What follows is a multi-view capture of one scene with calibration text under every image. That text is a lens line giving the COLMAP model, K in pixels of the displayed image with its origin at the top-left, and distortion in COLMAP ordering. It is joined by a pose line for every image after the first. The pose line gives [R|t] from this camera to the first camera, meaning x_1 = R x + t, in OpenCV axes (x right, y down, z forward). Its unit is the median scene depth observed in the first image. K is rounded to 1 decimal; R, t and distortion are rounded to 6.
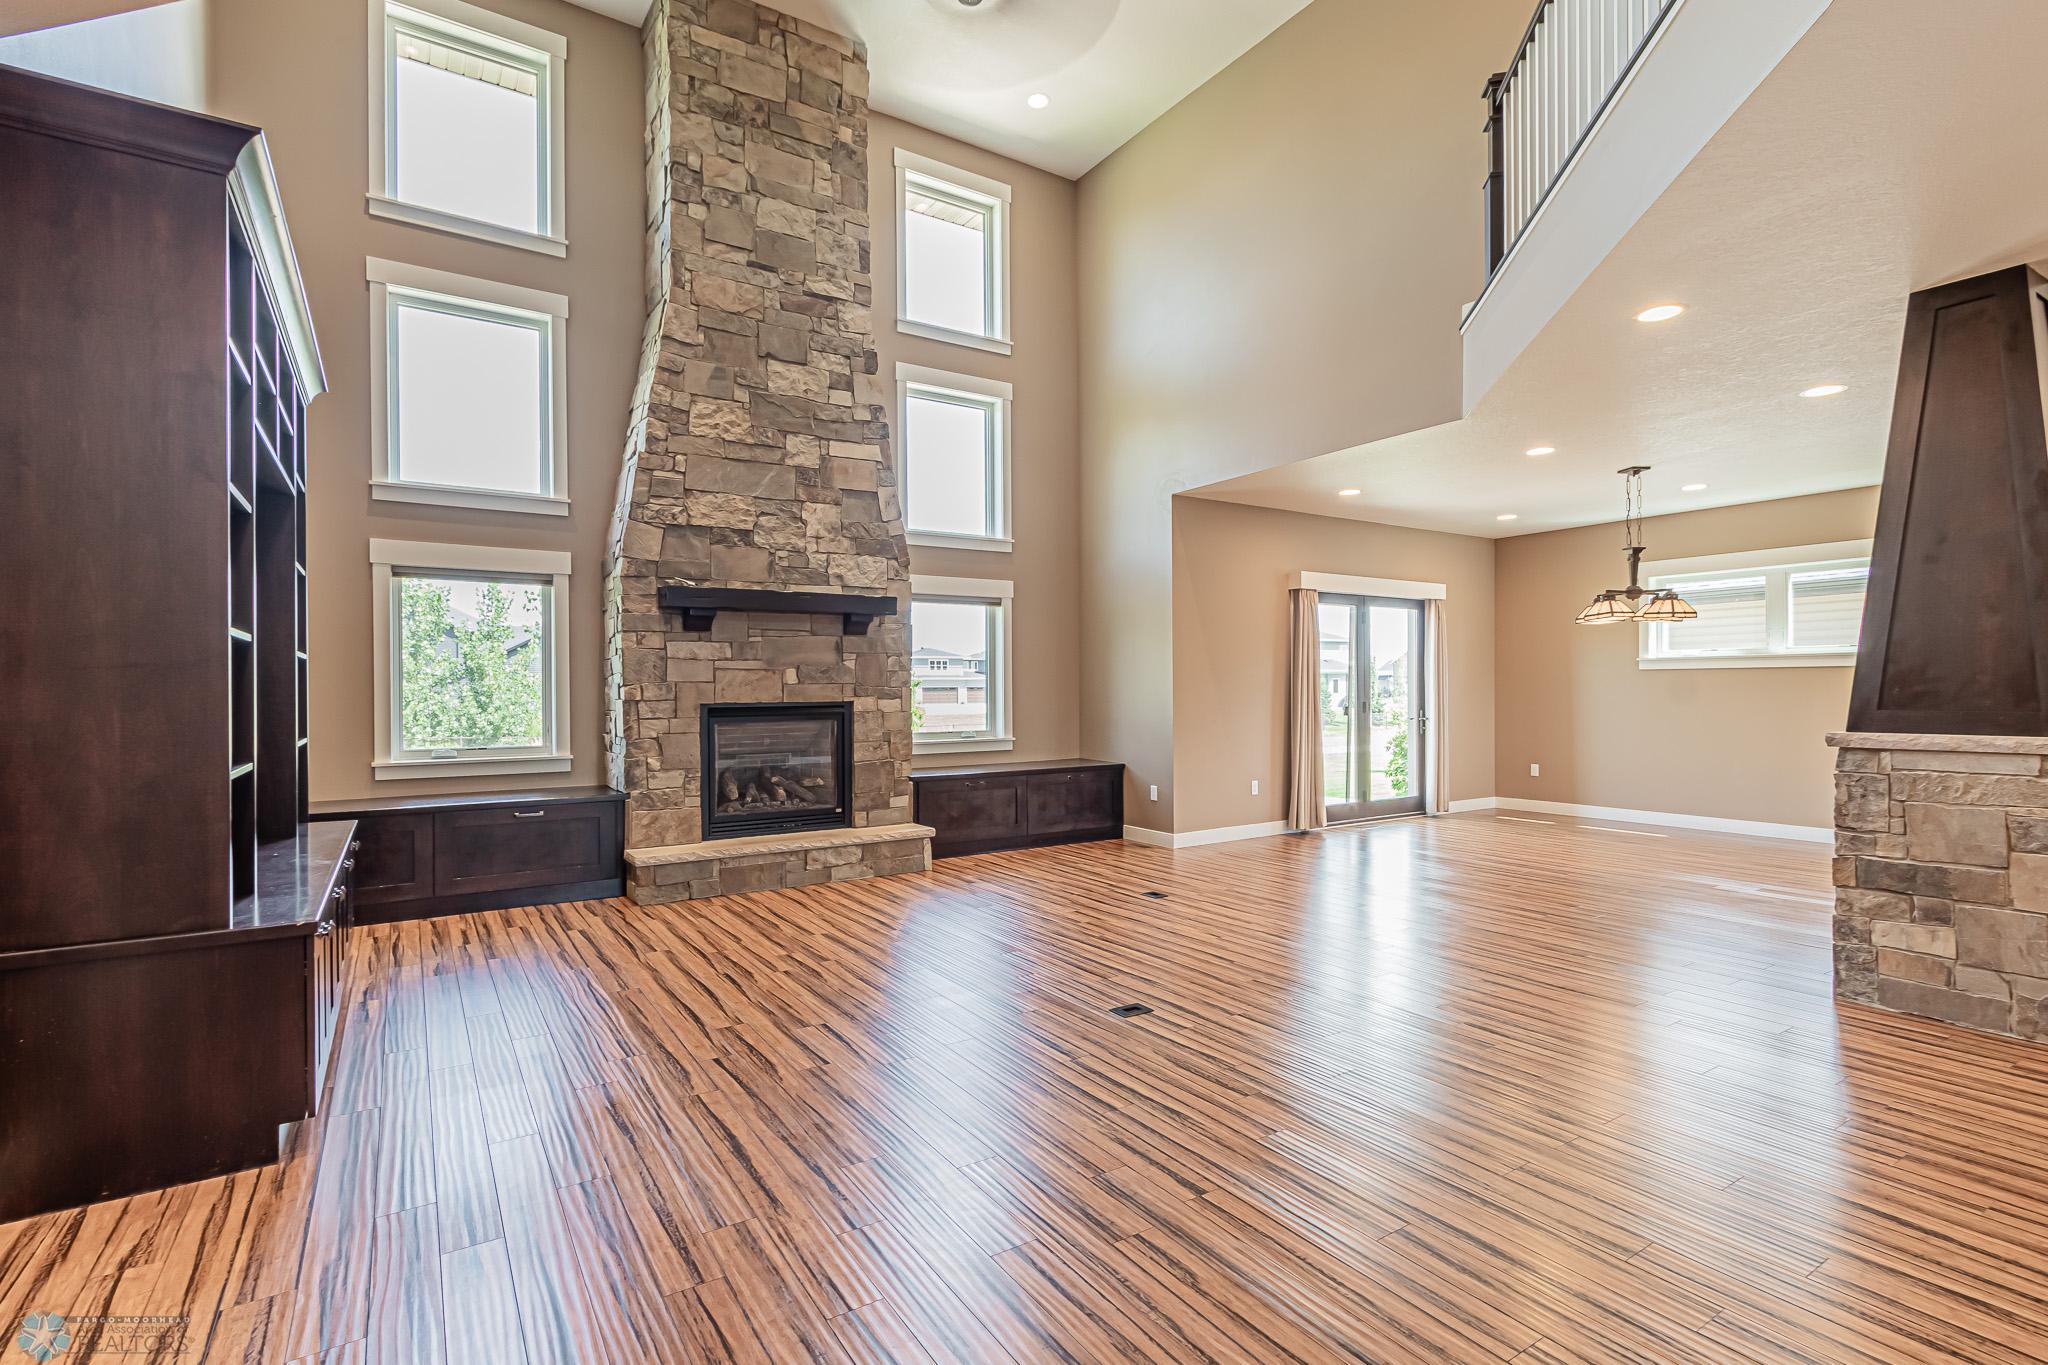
lens RADIAL K [[972.9, 0, 1022.8], [0, 972.9, 694.1], [0, 0, 1]] dist [0.000900, -0.000576]
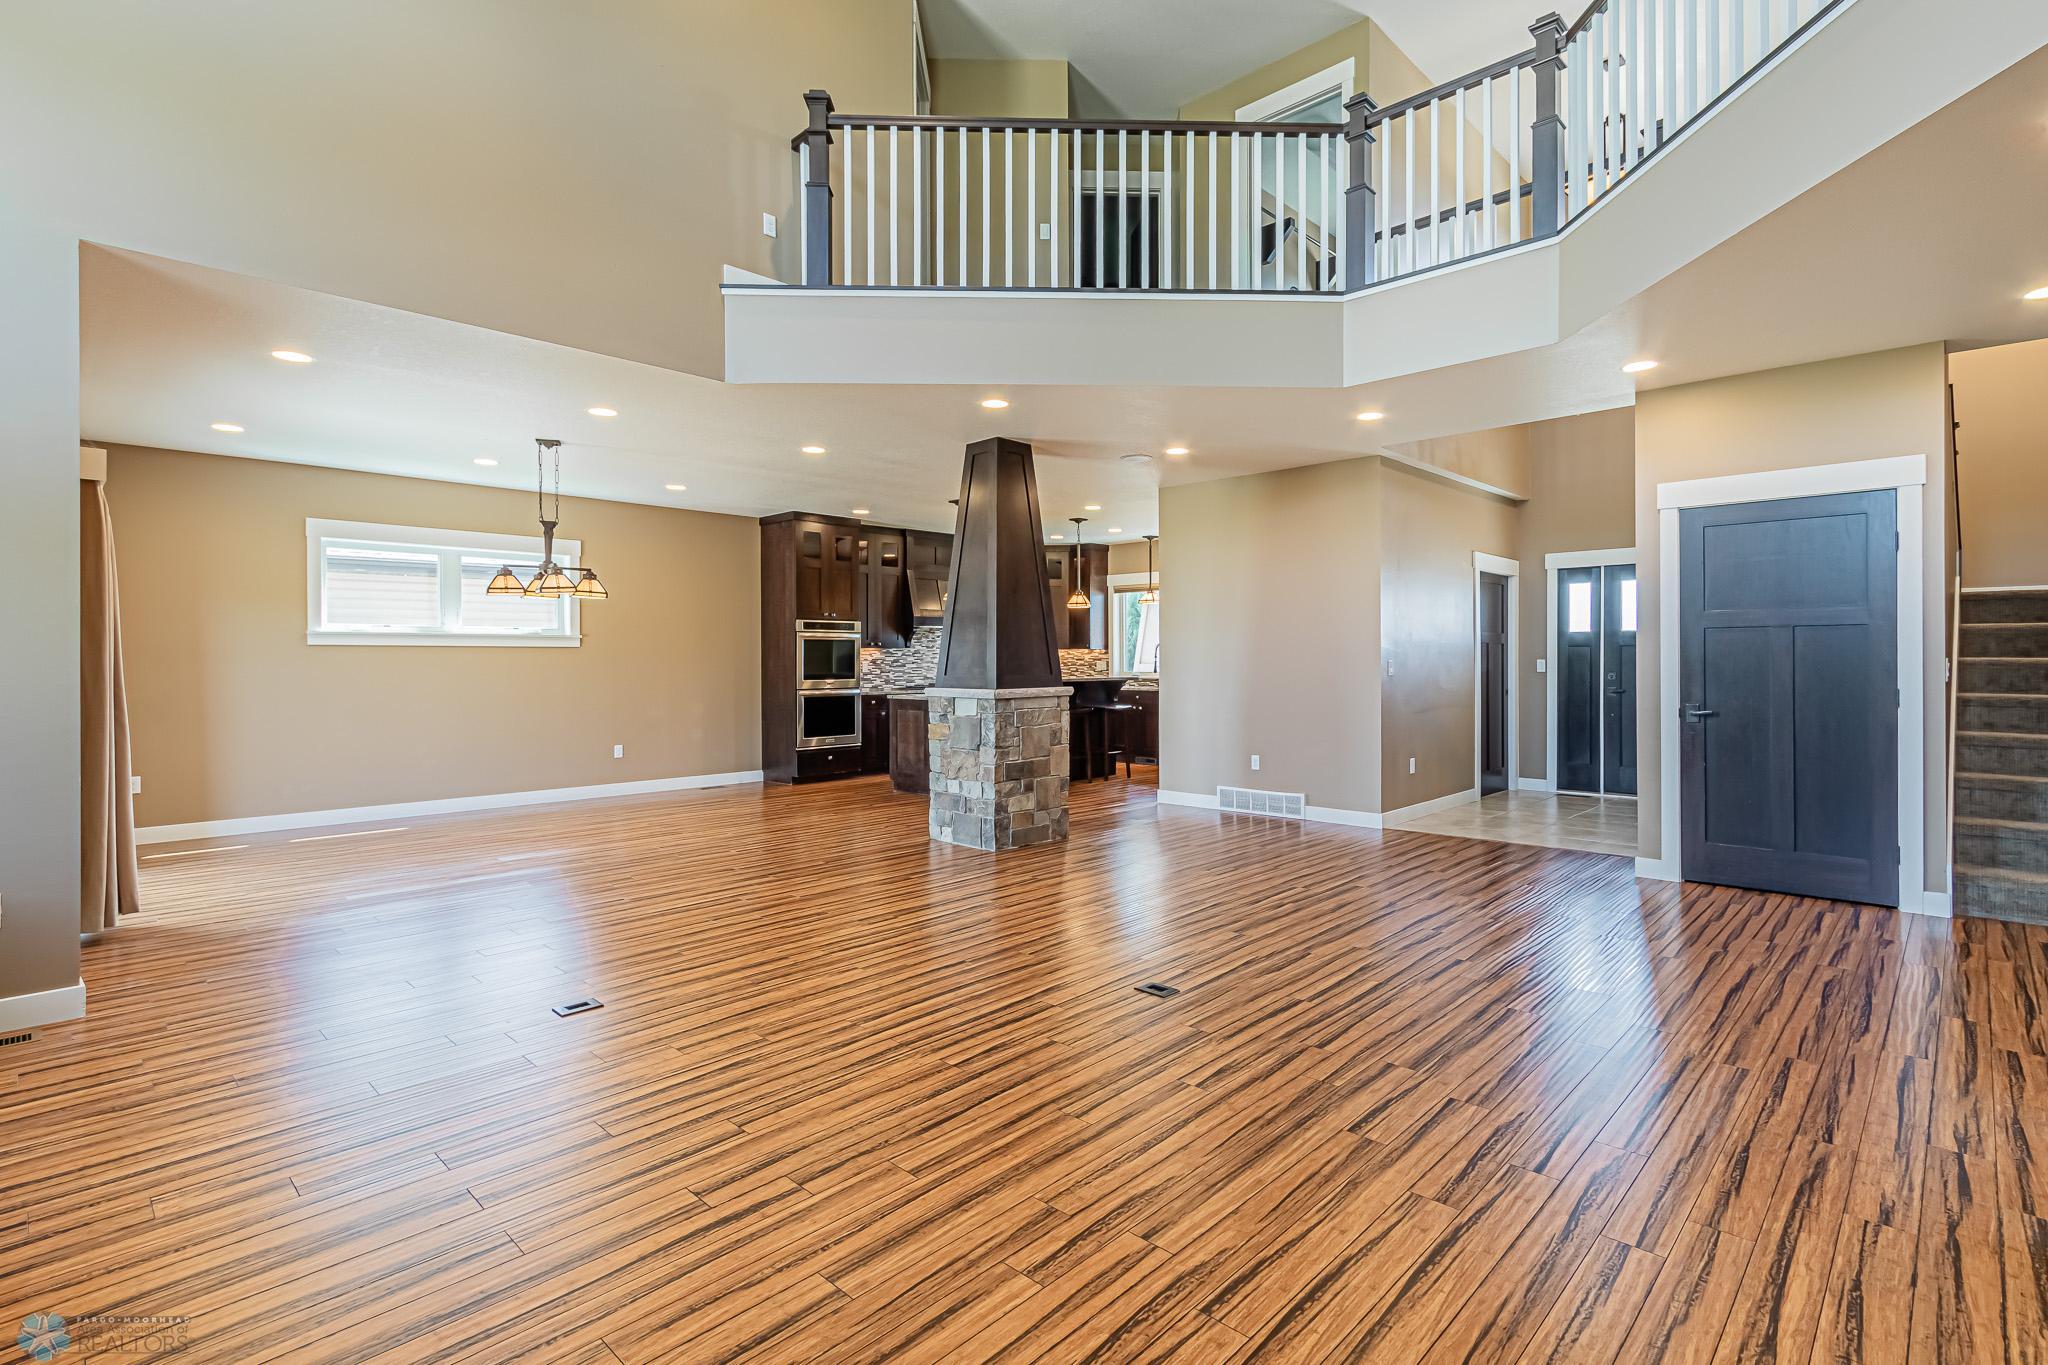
lens RADIAL K [[972.9, 0, 1084.6], [0, 972.9, 652.4], [0, 0, 1]] dist [0.000900, -0.000576]
pose [[-0.263859, 0.016202, 0.964425, -0.487629], [0.011210, 0.999843, -0.013730, 0.000954], [-0.964496, 0.007188, -0.263999, 0.796843]]
